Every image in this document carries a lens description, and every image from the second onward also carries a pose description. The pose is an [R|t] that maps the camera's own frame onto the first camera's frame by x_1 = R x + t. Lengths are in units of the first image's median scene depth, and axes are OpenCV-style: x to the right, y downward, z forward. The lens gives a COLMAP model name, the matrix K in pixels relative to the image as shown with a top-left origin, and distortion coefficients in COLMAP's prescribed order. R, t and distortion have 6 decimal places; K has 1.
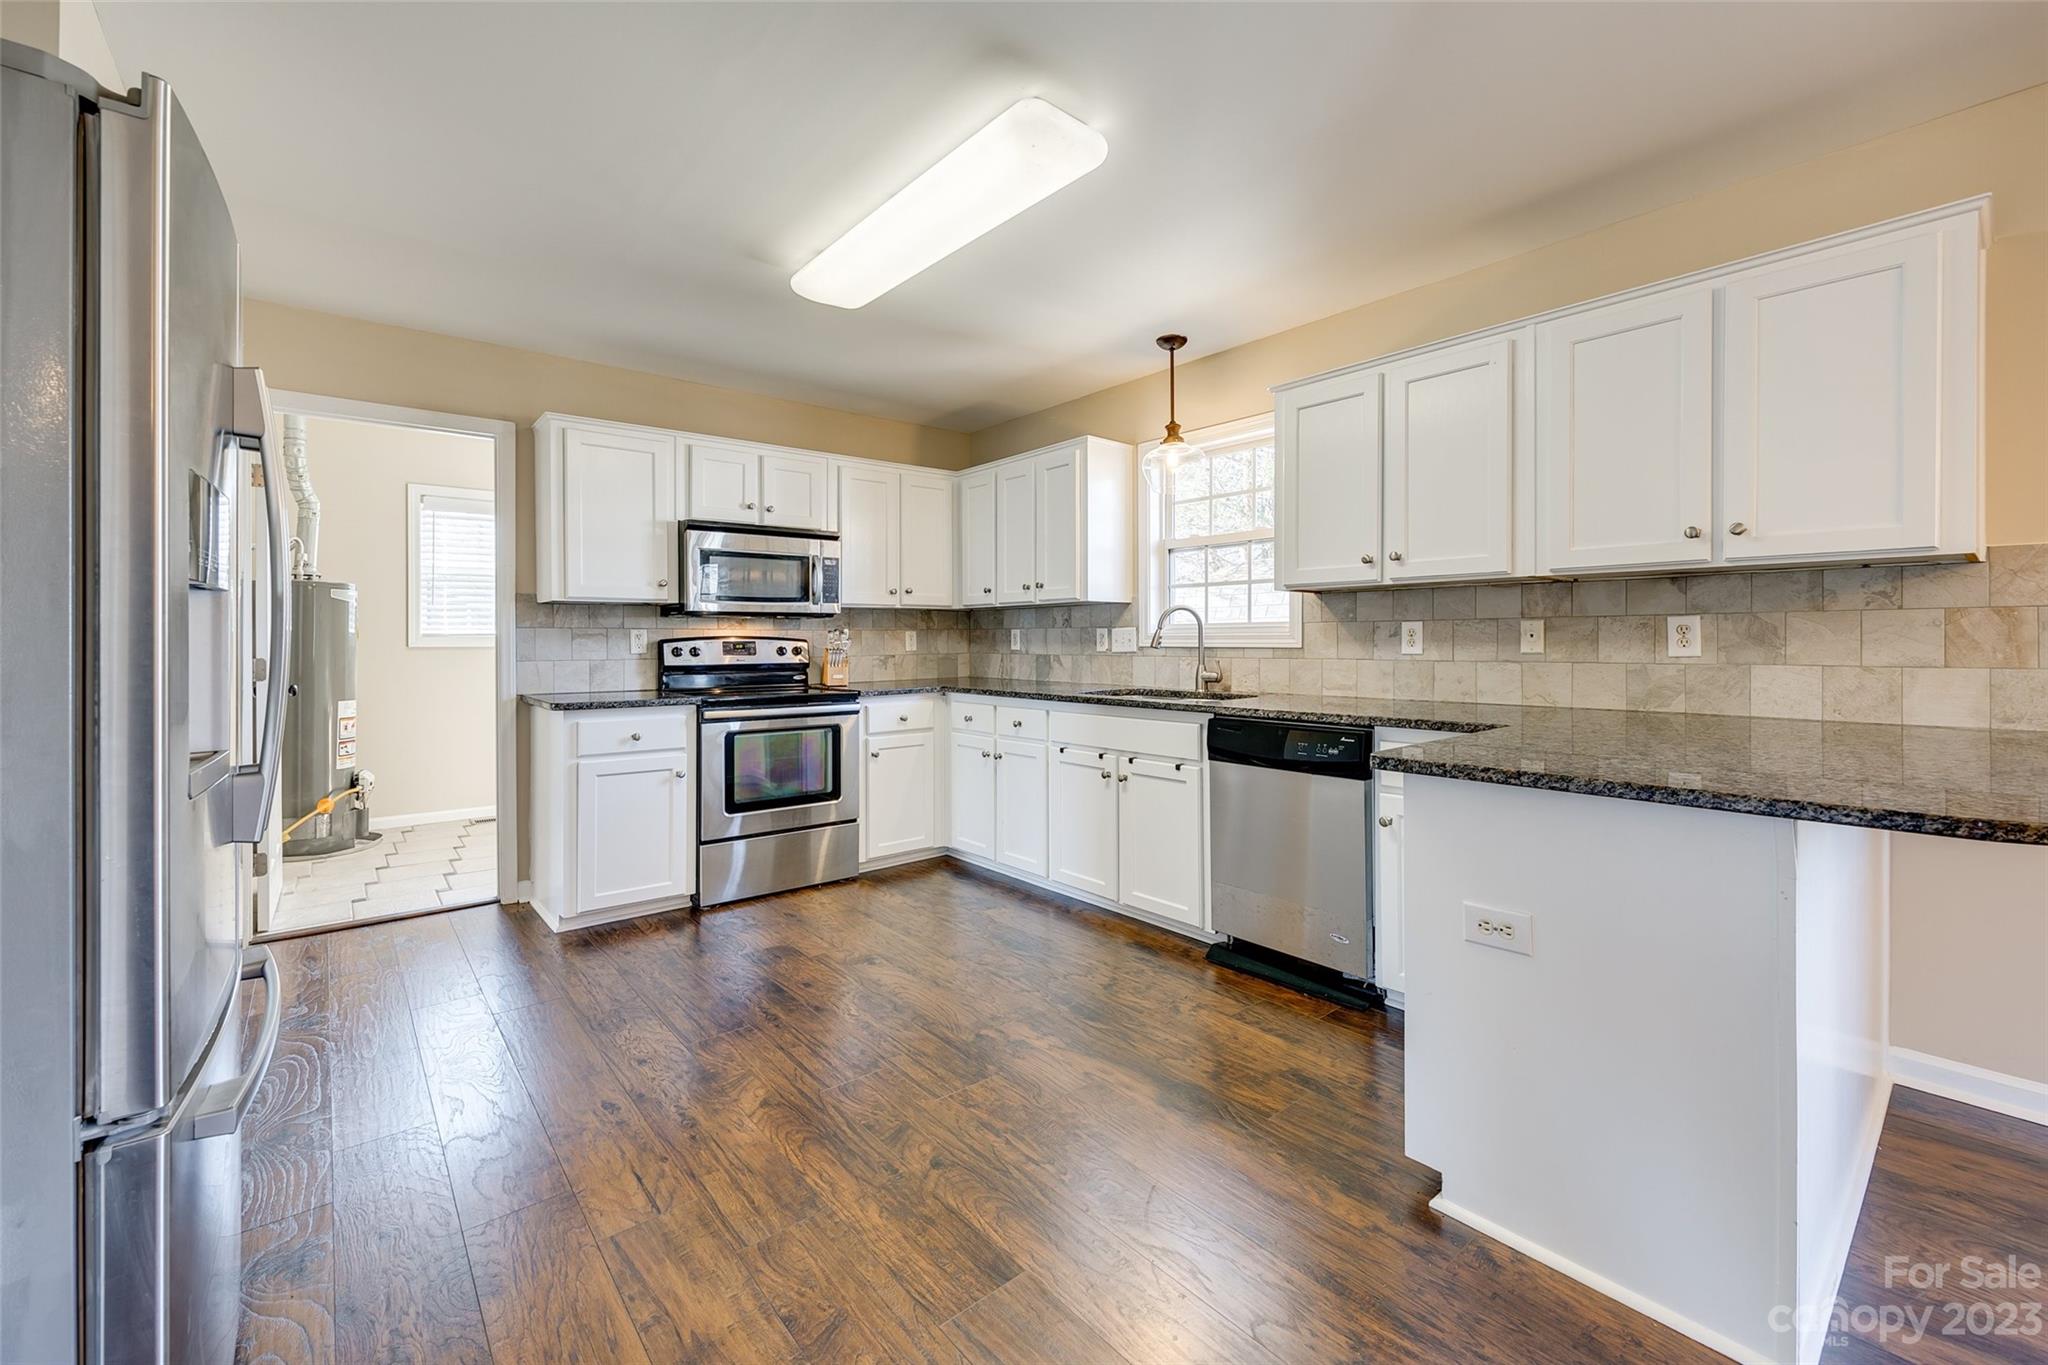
lens RADIAL K [[842.4, 0, 1020.1], [0, 842.4, 644.6], [0, 0, 1]] dist [-0.001803, -0.000032]
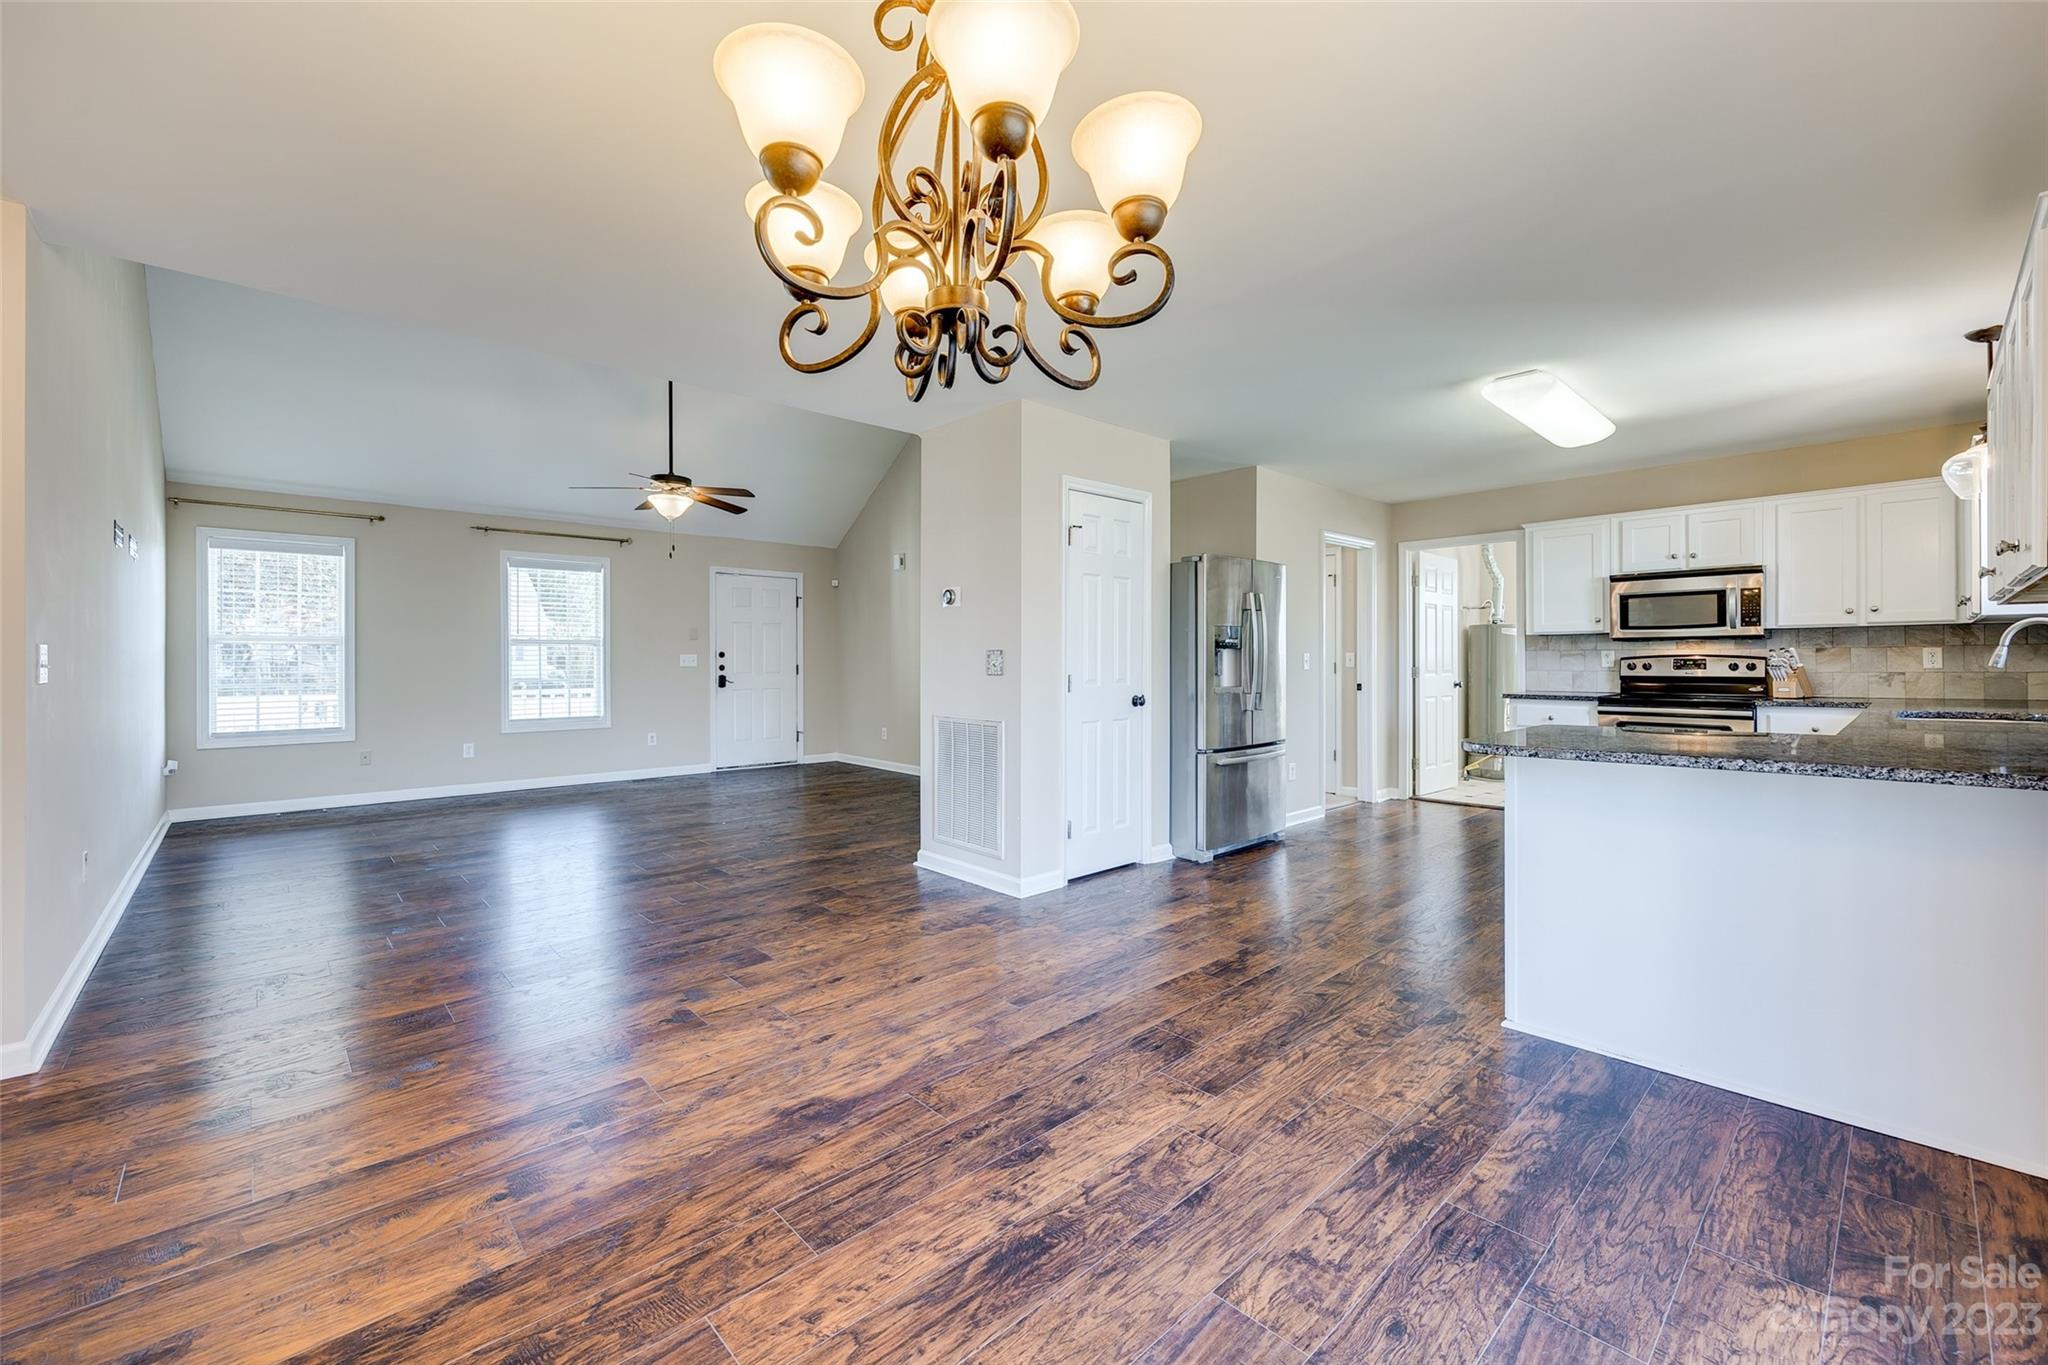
lens RADIAL K [[830.4, 0, 1021.2], [0, 830.4, 656.8], [0, 0, 1]] dist [-0.000970, 0.000264]
pose [[0.056542, -0.001479, -0.998399, 0.948643], [0.000782, 0.999999, -0.001437, -0.006200], [0.998400, -0.000700, 0.056543, -0.099578]]
